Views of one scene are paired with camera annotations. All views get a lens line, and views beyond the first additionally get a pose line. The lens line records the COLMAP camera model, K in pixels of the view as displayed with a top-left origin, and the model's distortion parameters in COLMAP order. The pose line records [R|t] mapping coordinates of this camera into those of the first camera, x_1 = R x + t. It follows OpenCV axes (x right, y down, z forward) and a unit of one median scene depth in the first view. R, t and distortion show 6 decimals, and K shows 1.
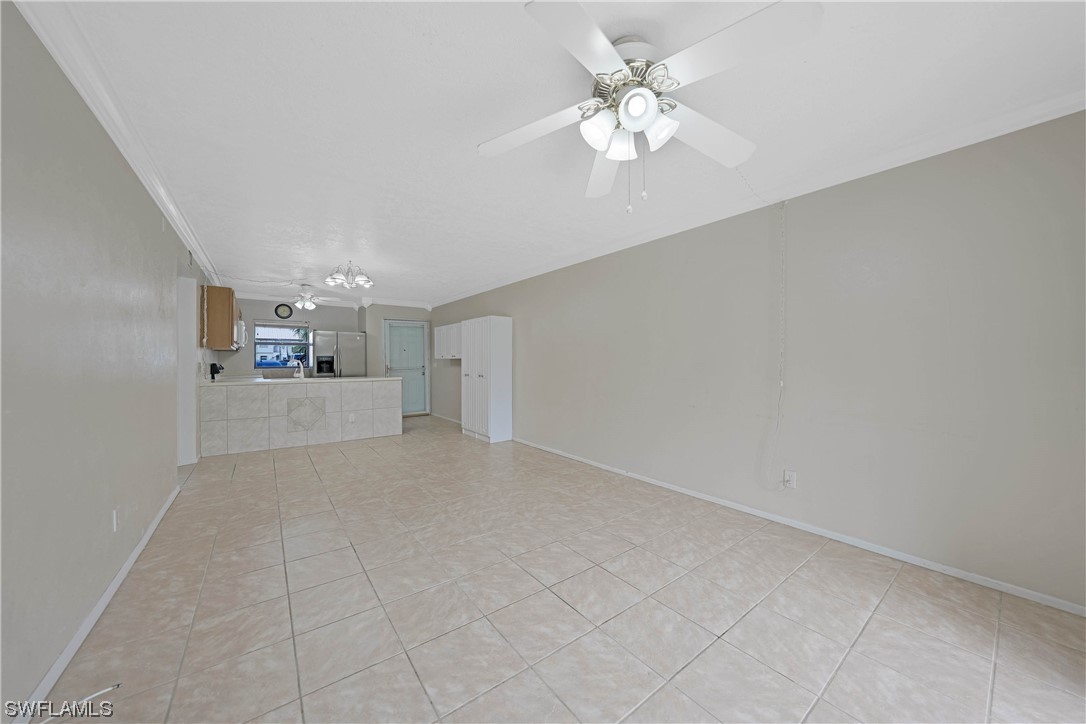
lens RADIAL K [[377.7, 0, 541.5], [0, 377.7, 362.9], [0, 0, 1]] dist [-0.027650, 0.005927]
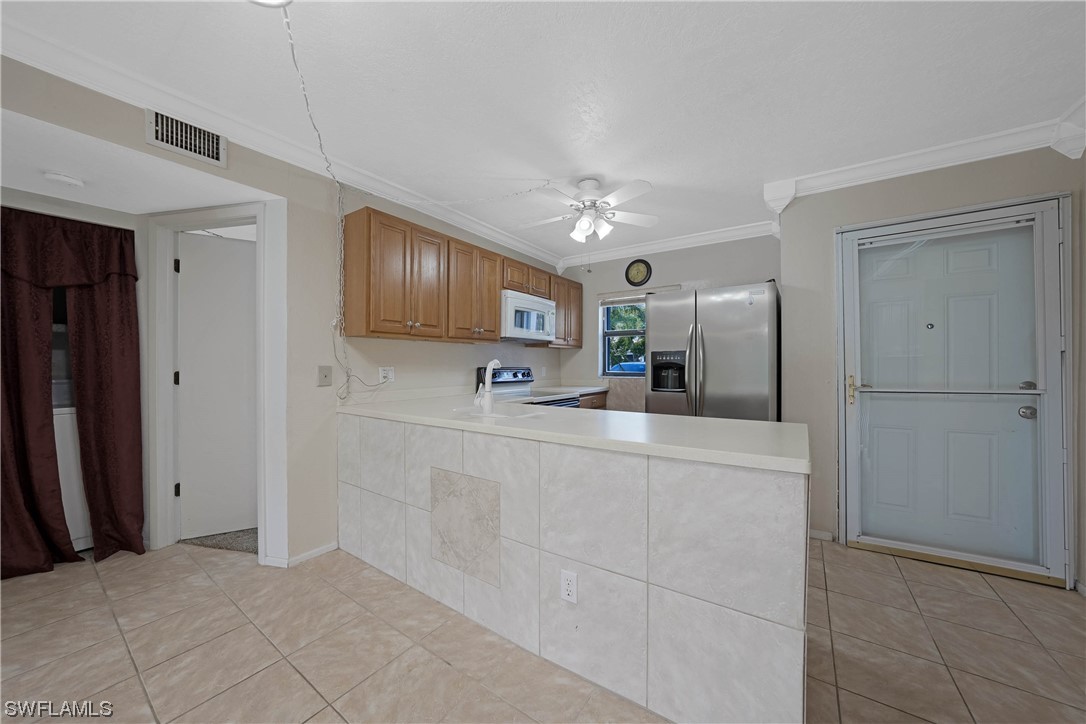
lens RADIAL K [[379.4, 0, 539.2], [0, 379.4, 367.3], [0, 0, 1]] dist [-0.030404, 0.006684]
pose [[0.314195, 0.010262, -0.949303, -0.310893], [-0.003652, 0.999947, 0.009600, -0.005704], [0.949352, 0.000450, 0.314216, 1.033482]]
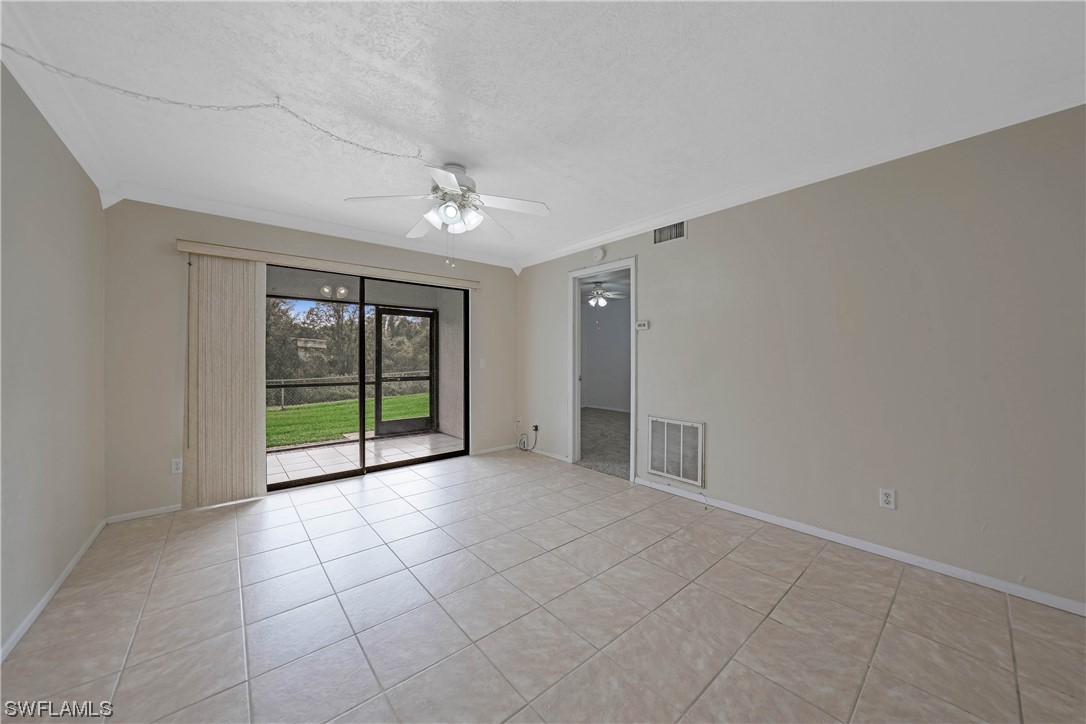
lens RADIAL K [[378.6, 0, 542.0], [0, 378.6, 356.9], [0, 0, 1]] dist [-0.028581, 0.006366]
pose [[-0.998163, 0.001393, -0.060569, -0.017723], [0.001087, 0.999987, 0.005076, -0.004642], [0.060575, 0.005001, -0.998151, 0.825144]]
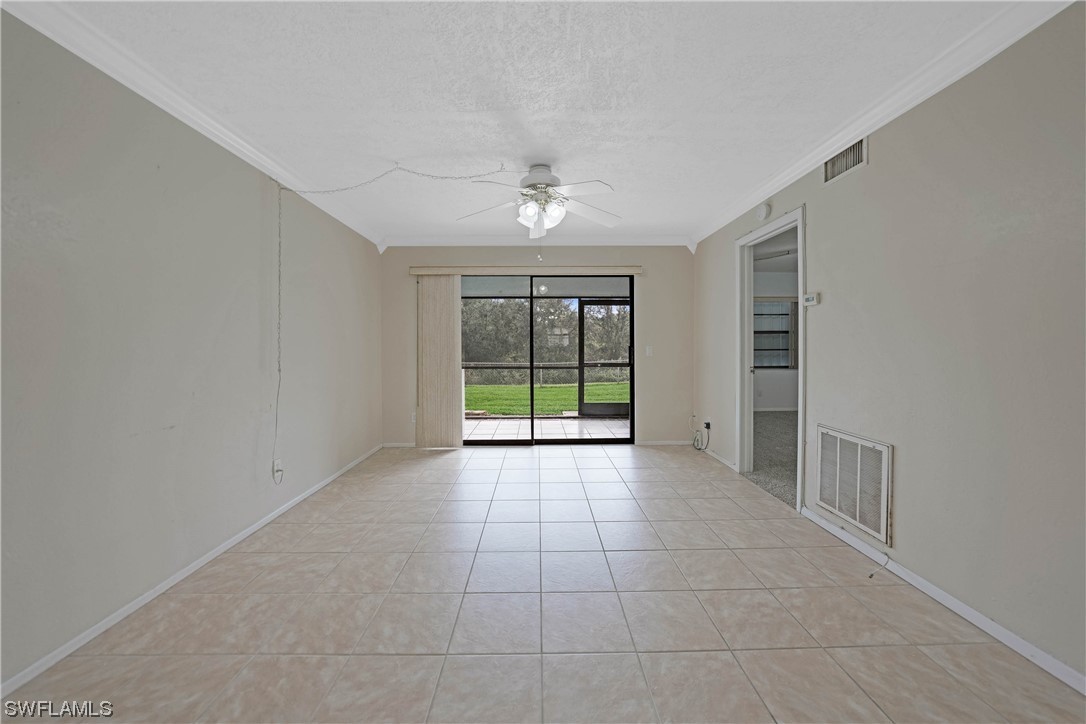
lens RADIAL K [[381.6, 0, 543.5], [0, 381.6, 348.4], [0, 0, 1]] dist [-0.020495, 0.000111]
pose [[-0.809136, -0.000260, 0.587622, -0.258839], [0.009214, 0.999871, 0.013129, -0.003897], [-0.587550, 0.016038, -0.809029, 0.756056]]
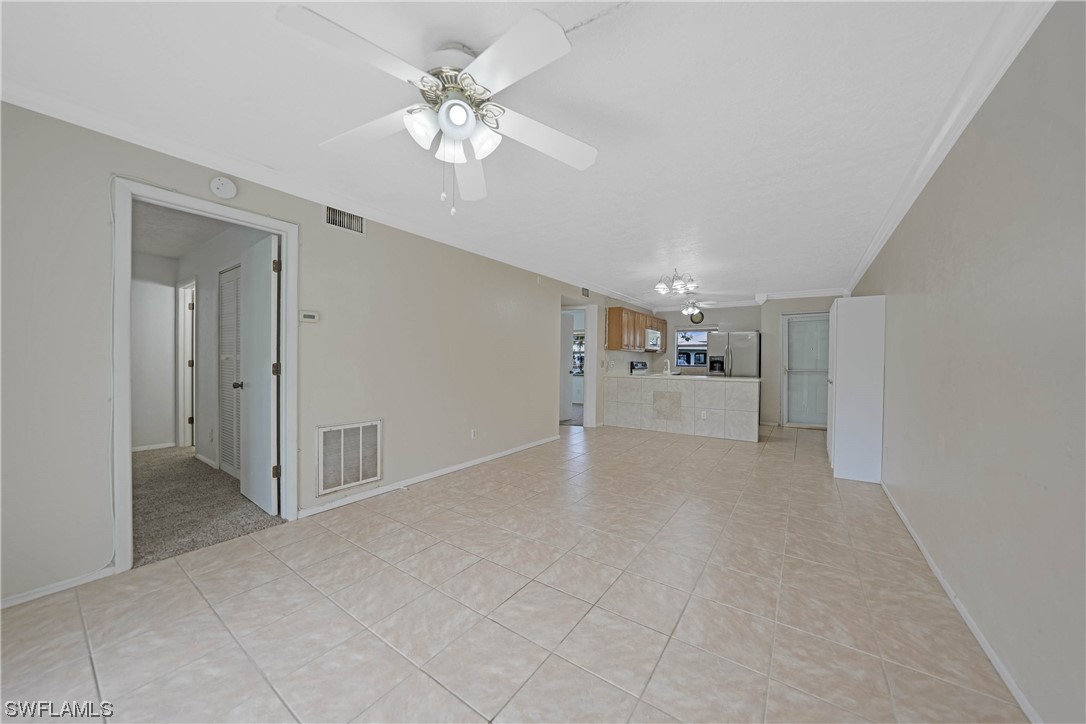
lens RADIAL K [[377.7, 0, 541.5], [0, 377.7, 362.9], [0, 0, 1]] dist [-0.027650, 0.005927]
pose [[0.310495, 0.014325, -0.950467, 0.398491], [-0.015842, 0.999826, 0.009894, -0.002255], [0.950443, 0.011985, 0.310668, 0.278710]]
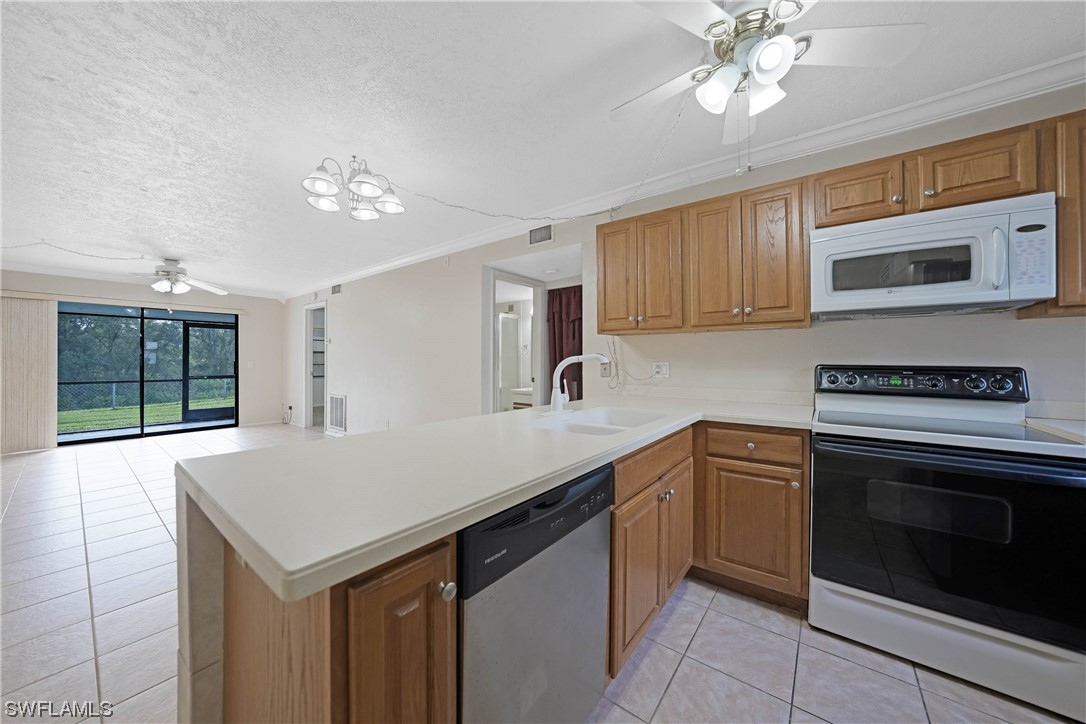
lens RADIAL K [[378.6, 0, 542.0], [0, 378.6, 356.9], [0, 0, 1]] dist [-0.028581, 0.006366]
pose [[-0.963276, 0.001754, -0.268508, -0.595419], [0.002154, 0.999997, -0.001194, -0.007688], [0.268505, -0.001729, -0.963277, 1.483537]]
